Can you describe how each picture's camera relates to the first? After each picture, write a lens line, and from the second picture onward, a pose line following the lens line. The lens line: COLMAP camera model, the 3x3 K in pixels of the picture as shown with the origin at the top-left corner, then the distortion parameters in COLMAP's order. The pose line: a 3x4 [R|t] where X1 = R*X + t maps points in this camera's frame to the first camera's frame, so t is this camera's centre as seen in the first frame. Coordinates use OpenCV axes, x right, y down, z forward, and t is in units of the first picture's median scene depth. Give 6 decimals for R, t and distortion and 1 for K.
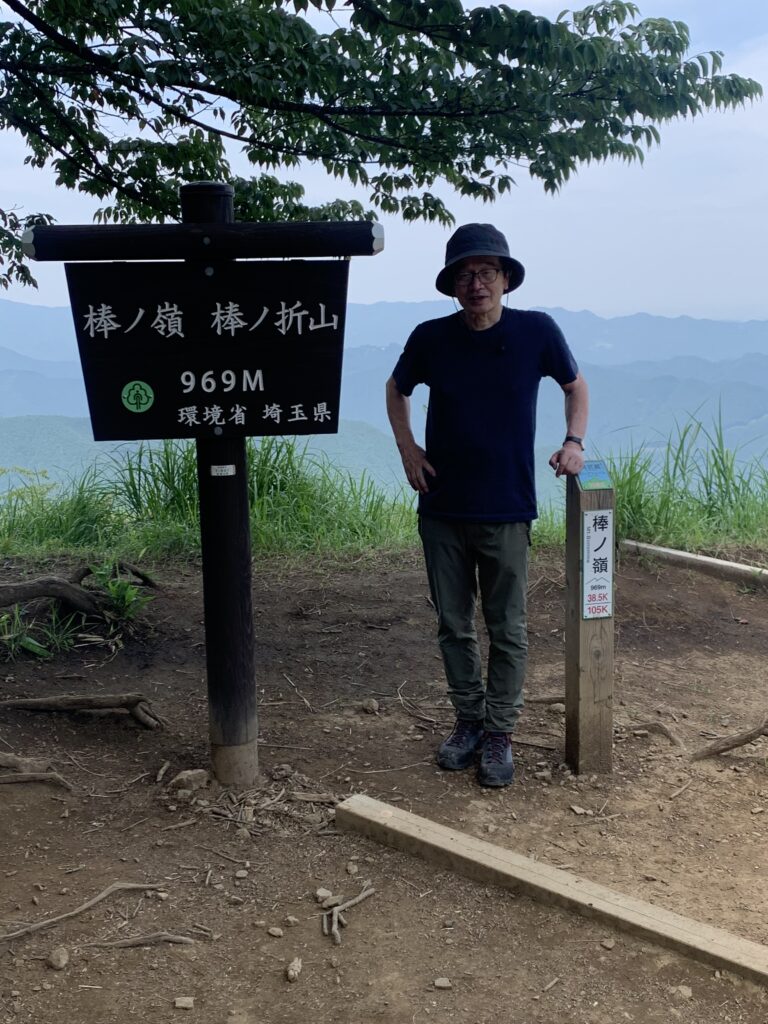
lens RADIAL K [[1258.3, 0, 390.1], [0, 1258.3, 505.0], [0, 0, 1]] dist [0.183494, -0.637150]
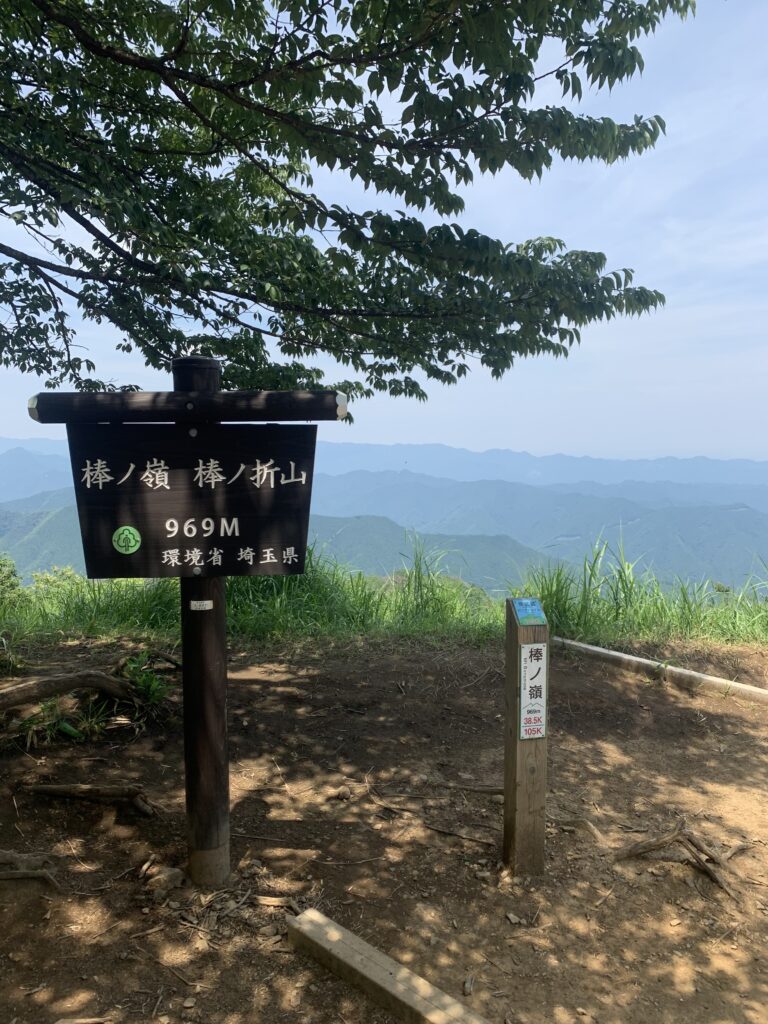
lens RADIAL K [[775.6, 0, 383.2], [0, 775.6, 495.0], [0, 0, 1]] dist [0.075923, -0.141384]
pose [[0.999374, 0.022183, -0.027554, 0.037989], [-0.024688, 0.995250, -0.094170, -0.051005], [0.025334, 0.094792, 0.995175, 0.238331]]
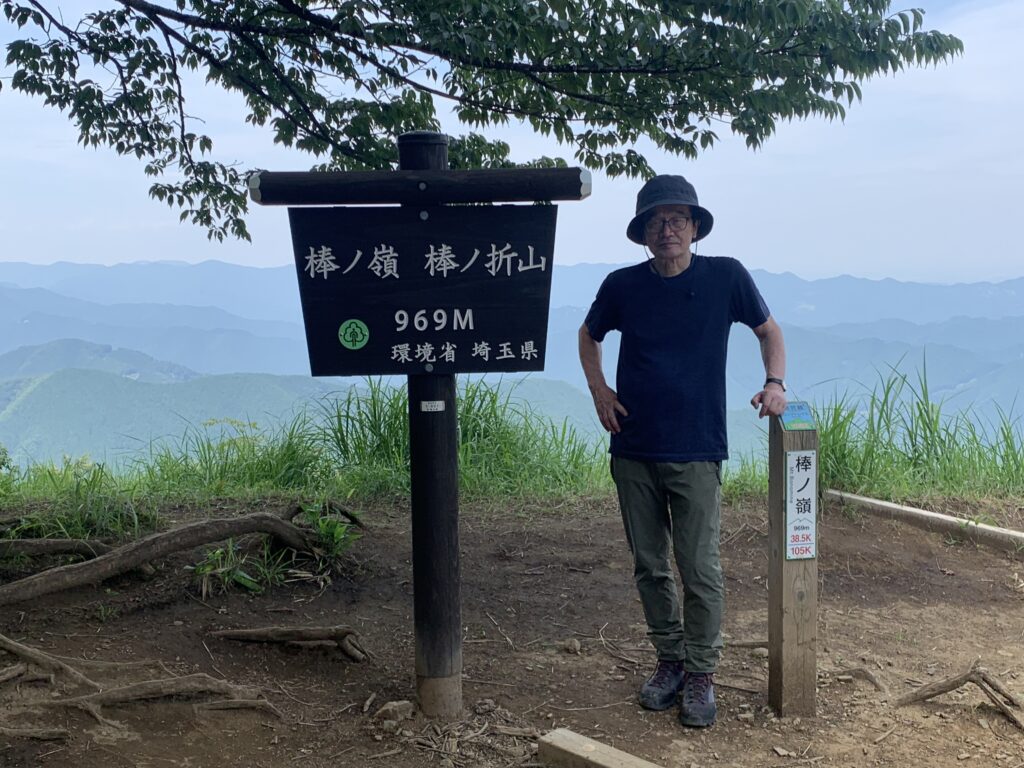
lens RADIAL K [[1258.3, 0, 515.8], [0, 1258.3, 389.2], [0, 0, 1]] dist [0.183494, -0.637150]
pose [[0.998259, 0.009059, -0.058276, -0.003597], [-0.012583, 0.998095, -0.060398, 0.016279], [0.057618, 0.061026, 0.996472, -0.020826]]
